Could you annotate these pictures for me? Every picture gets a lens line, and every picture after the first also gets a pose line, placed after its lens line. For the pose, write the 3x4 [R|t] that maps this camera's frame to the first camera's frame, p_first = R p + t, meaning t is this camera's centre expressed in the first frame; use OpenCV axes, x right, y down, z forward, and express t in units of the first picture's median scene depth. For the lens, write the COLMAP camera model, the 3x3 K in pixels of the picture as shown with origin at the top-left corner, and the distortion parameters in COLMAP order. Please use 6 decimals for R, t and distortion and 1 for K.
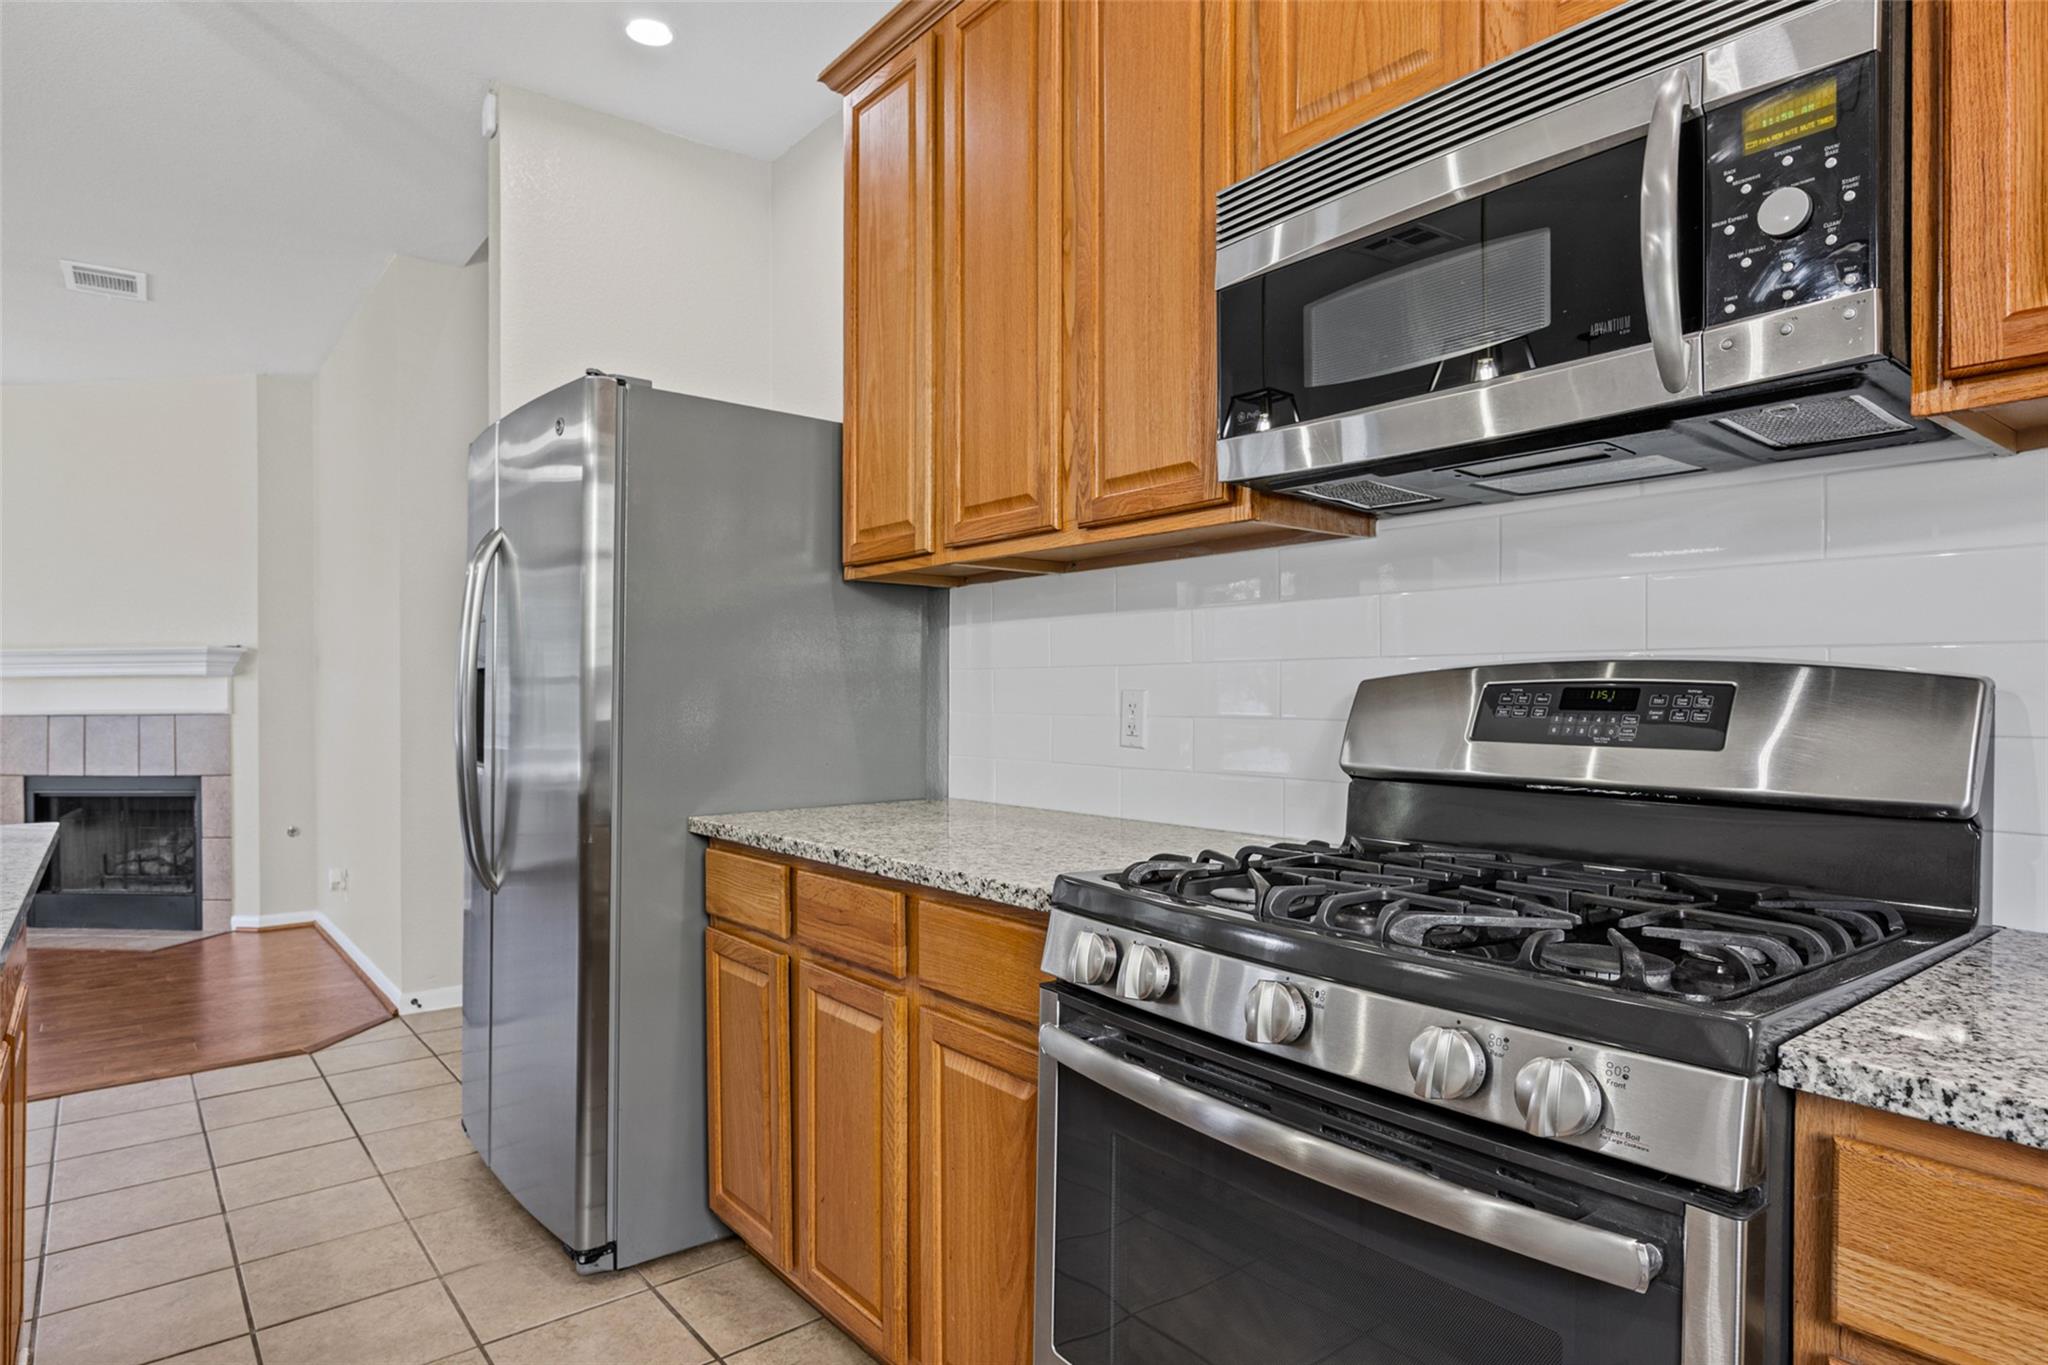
lens RADIAL K [[1110.8, 0, 1023.4], [0, 1110.8, 708.0], [0, 0, 1]] dist [-0.000409, -0.001128]
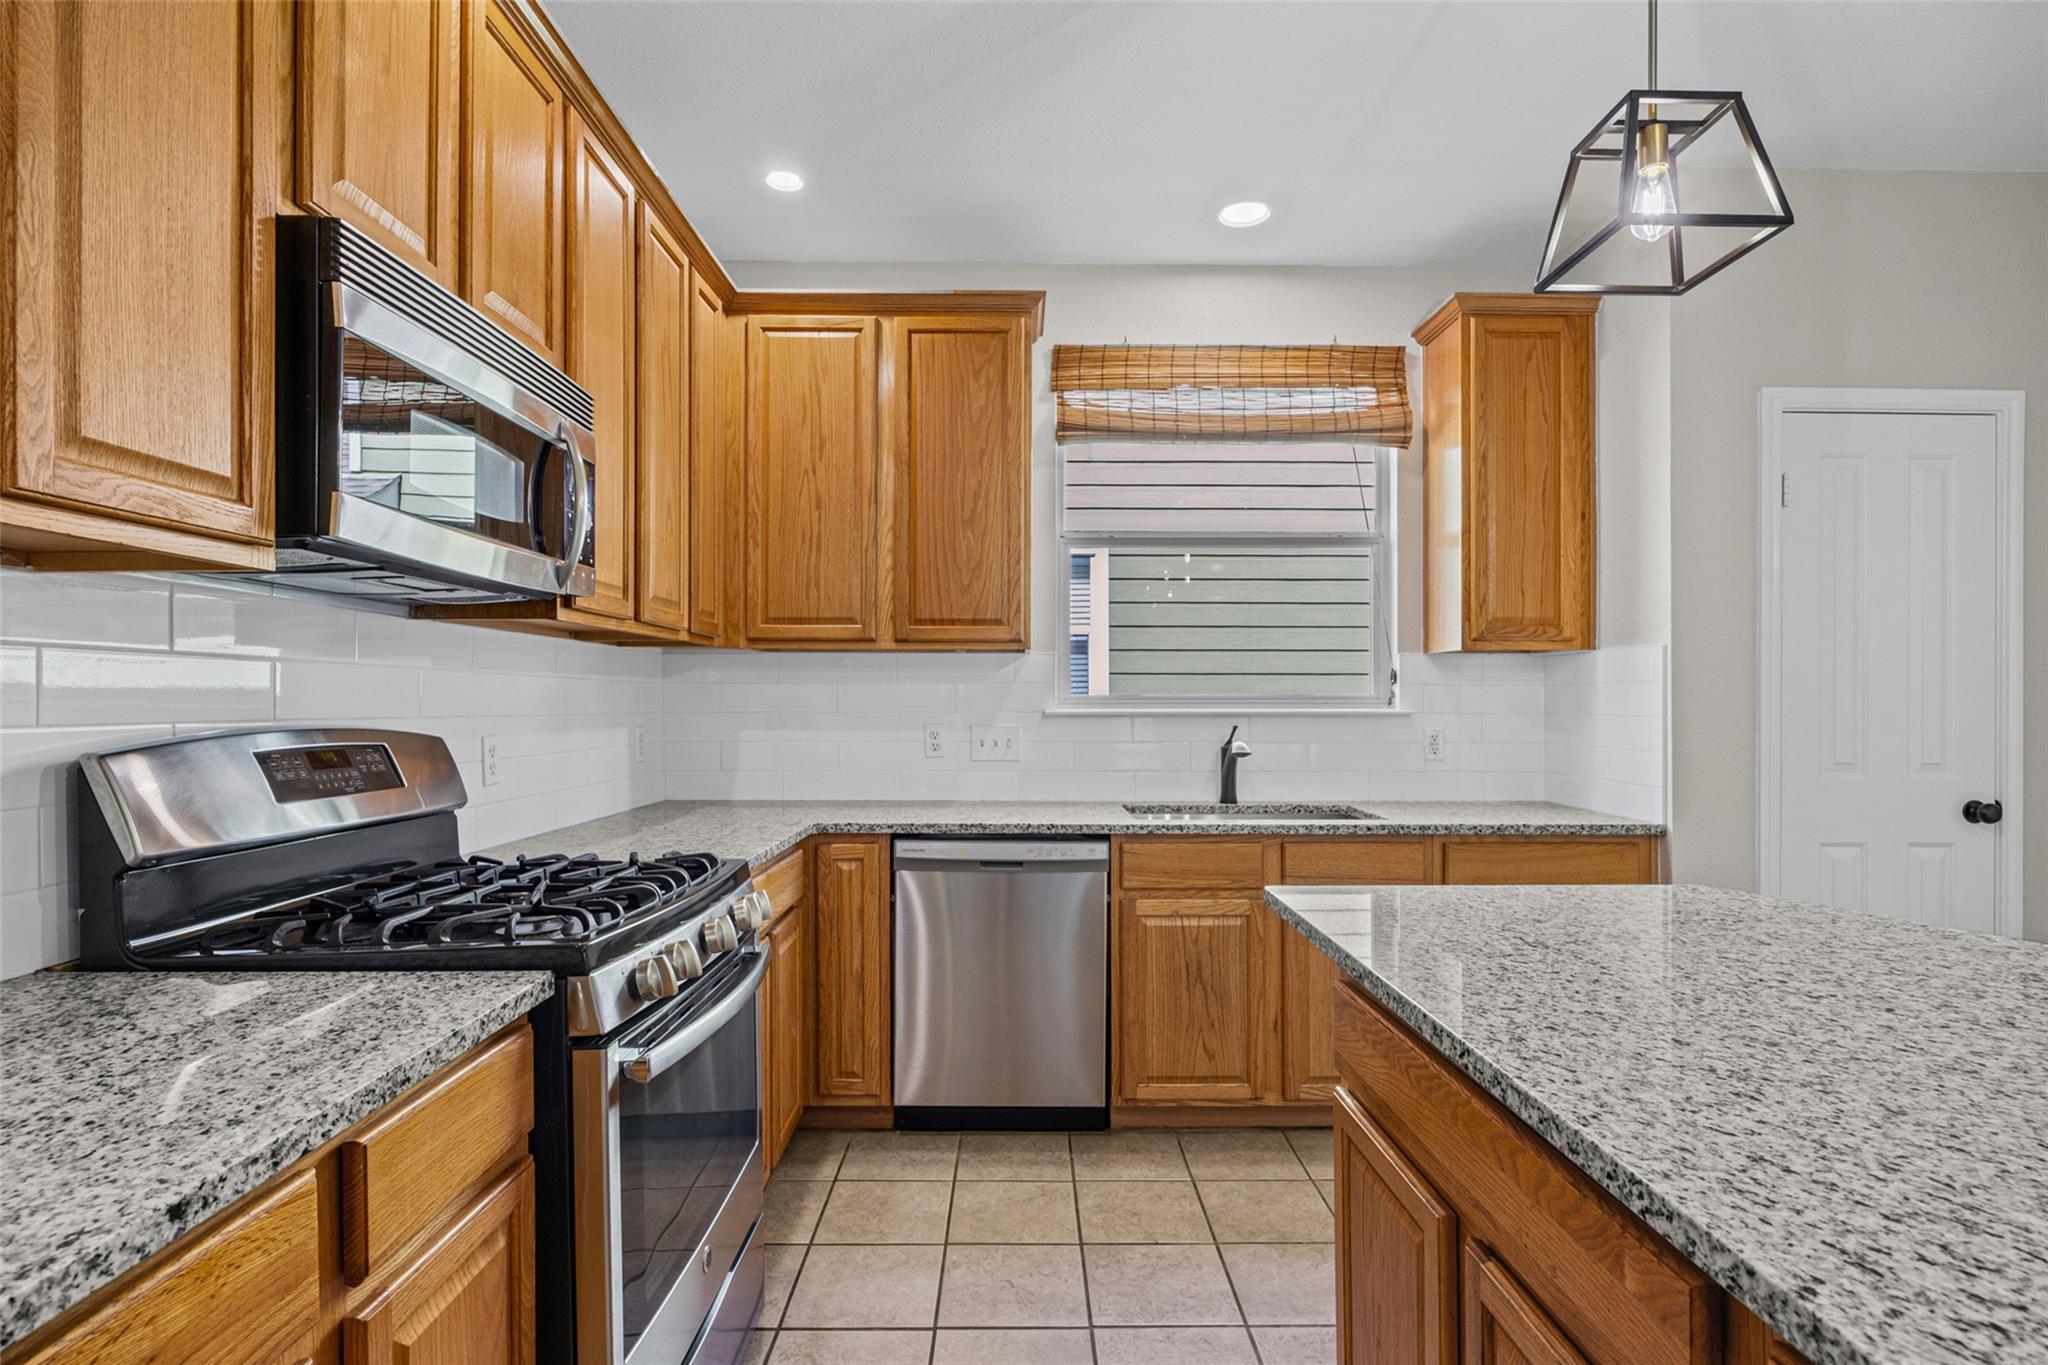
lens RADIAL K [[1016.5, 0, 1025.3], [0, 1016.5, 704.0], [0, 0, 1]] dist [-0.002302, -0.000207]
pose [[-0.776656, -0.002228, 0.629921, -0.214762], [0.006203, 0.999918, 0.011184, -0.020640], [-0.629895, 0.012594, -0.776578, 0.355770]]
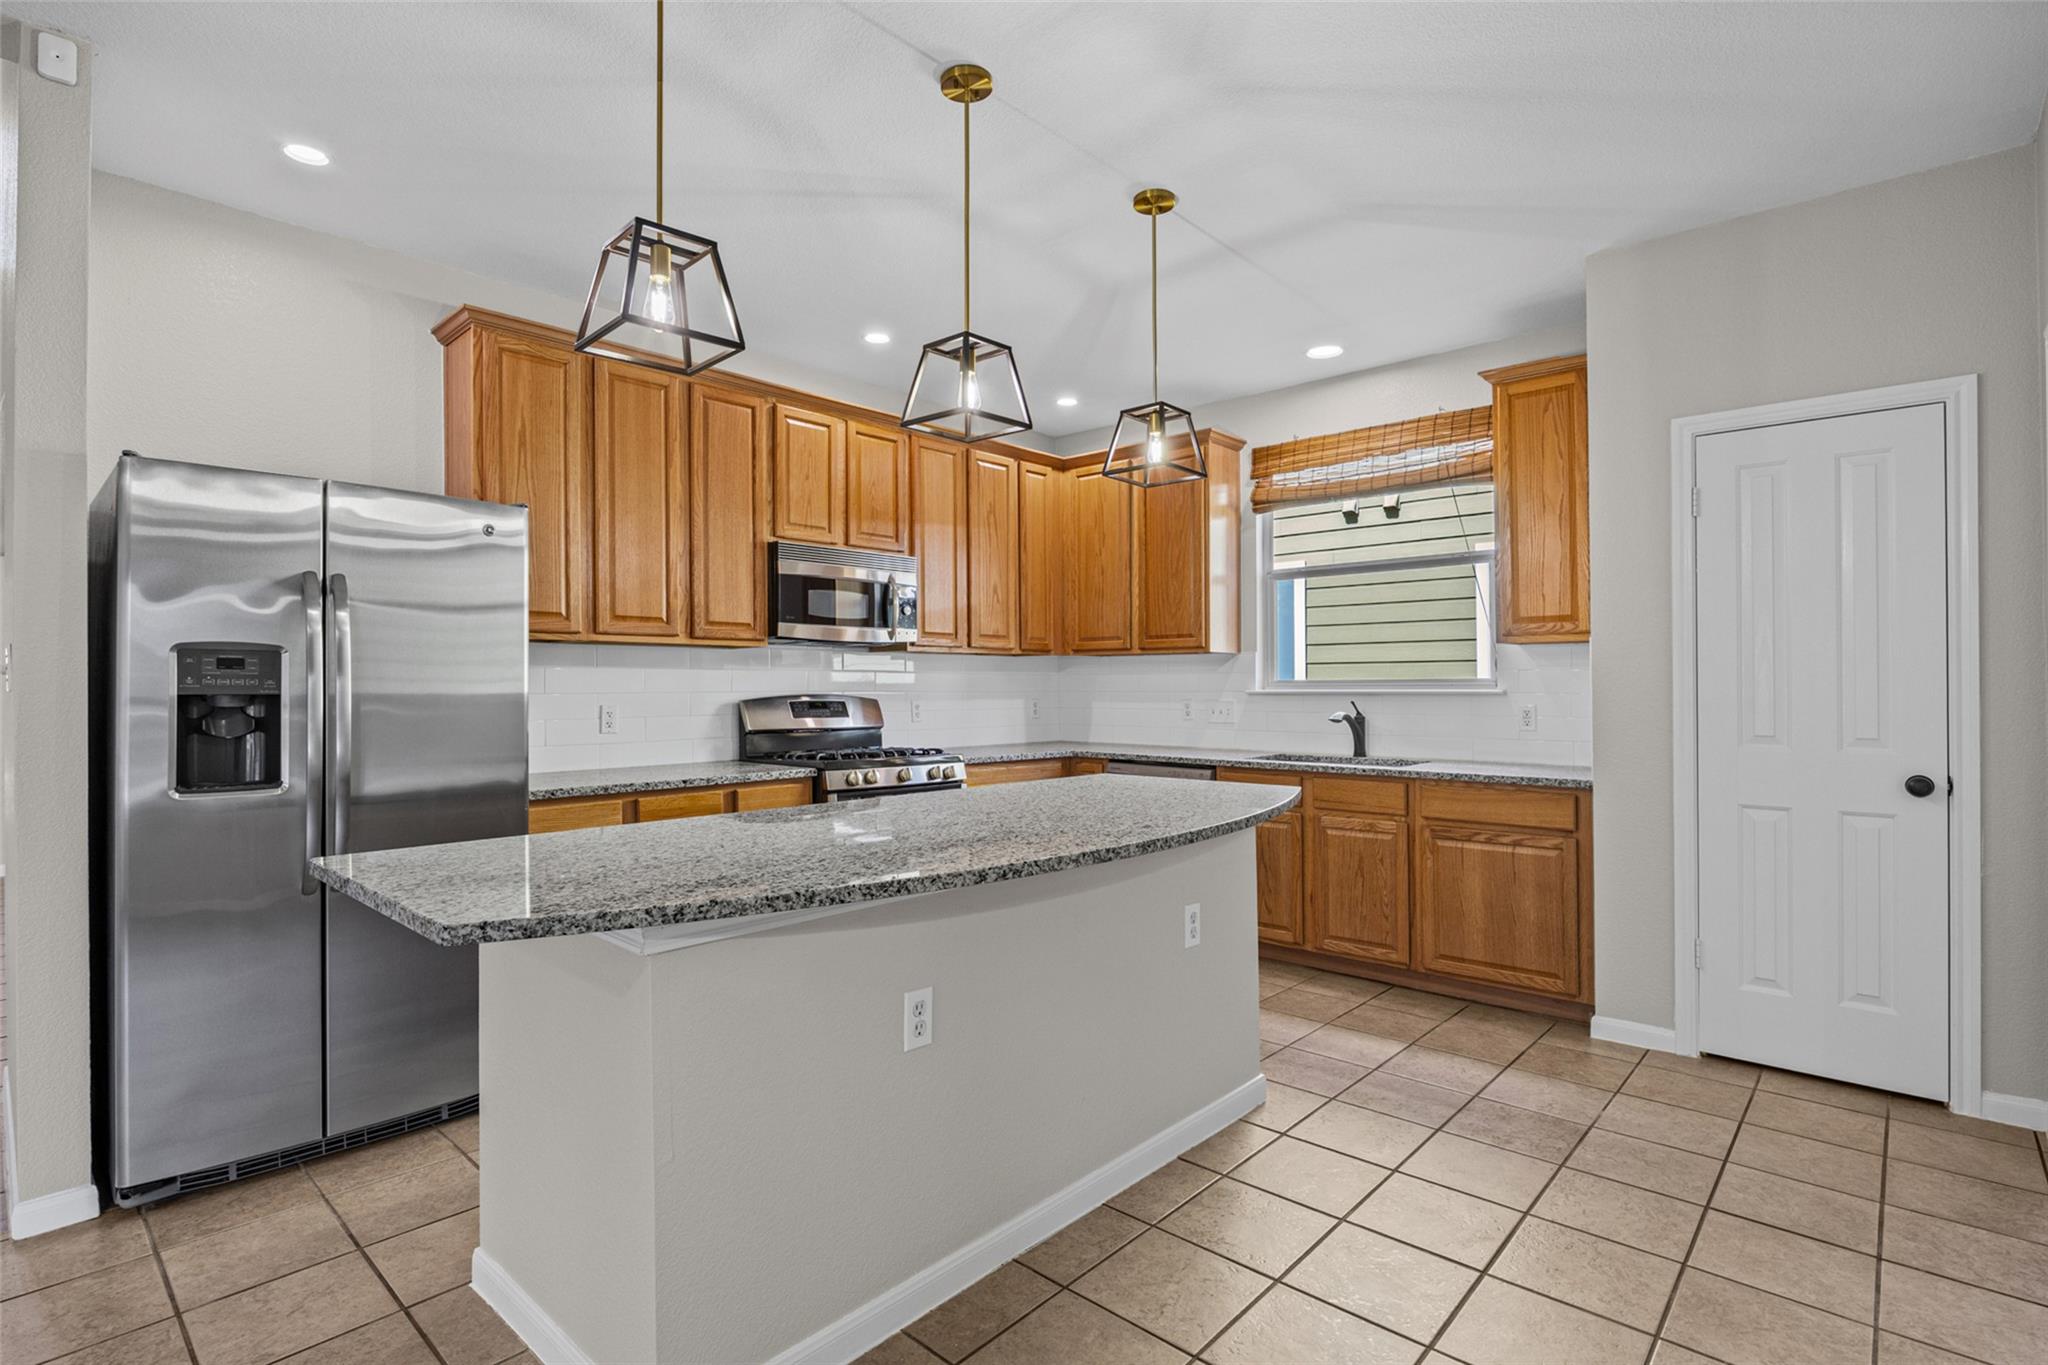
lens RADIAL K [[982.5, 0, 1023.4], [0, 982.5, 695.3], [0, 0, 1]] dist [-0.012084, 0.000123]
pose [[-0.134534, -0.007546, 0.990880, -0.711434], [0.012585, 0.999877, 0.009323, -0.016202], [-0.990829, 0.013725, -0.134423, 0.192826]]
